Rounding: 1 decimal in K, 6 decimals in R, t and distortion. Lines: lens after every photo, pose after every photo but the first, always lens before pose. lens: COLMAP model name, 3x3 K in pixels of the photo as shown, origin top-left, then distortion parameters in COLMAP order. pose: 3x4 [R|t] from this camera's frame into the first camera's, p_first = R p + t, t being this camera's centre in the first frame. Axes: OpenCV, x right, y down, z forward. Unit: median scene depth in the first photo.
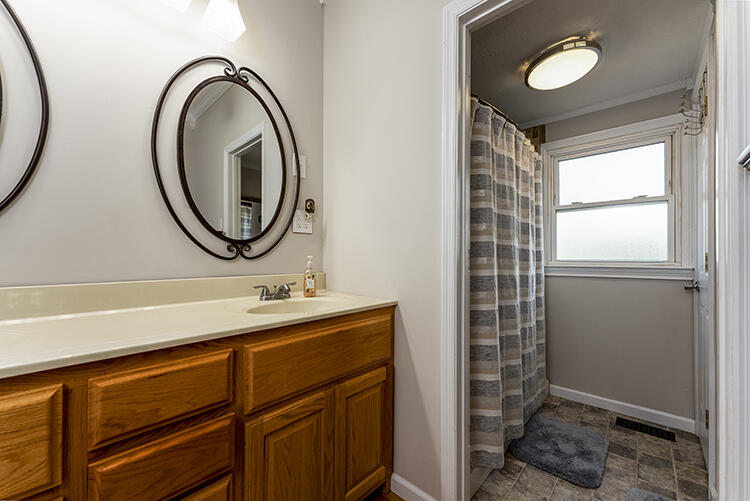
lens RADIAL K [[303.0, 0, 374.7], [0, 303.0, 257.8], [0, 0, 1]] dist [0.000902, -0.000309]
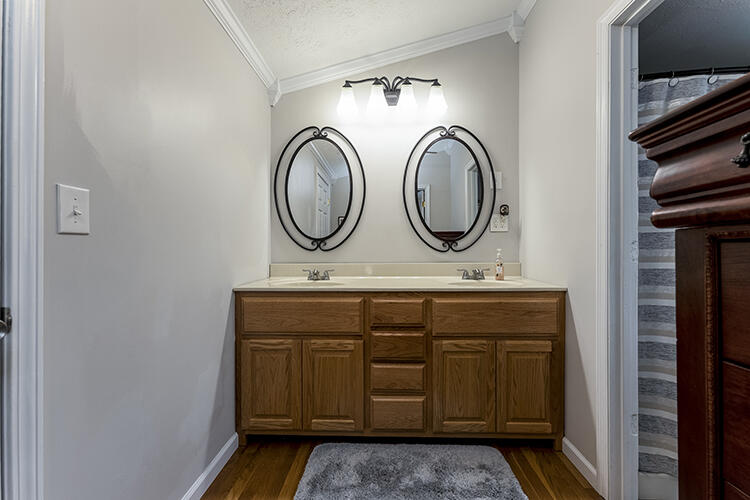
lens RADIAL K [[303.0, 0, 374.7], [0, 303.0, 257.3], [0, 0, 1]] dist [0.000902, -0.000309]
pose [[0.649365, 0.009736, -0.760414, 0.513033], [0.004965, 0.999842, 0.017042, 0.005520], [0.760461, -0.014842, 0.649215, -0.316476]]
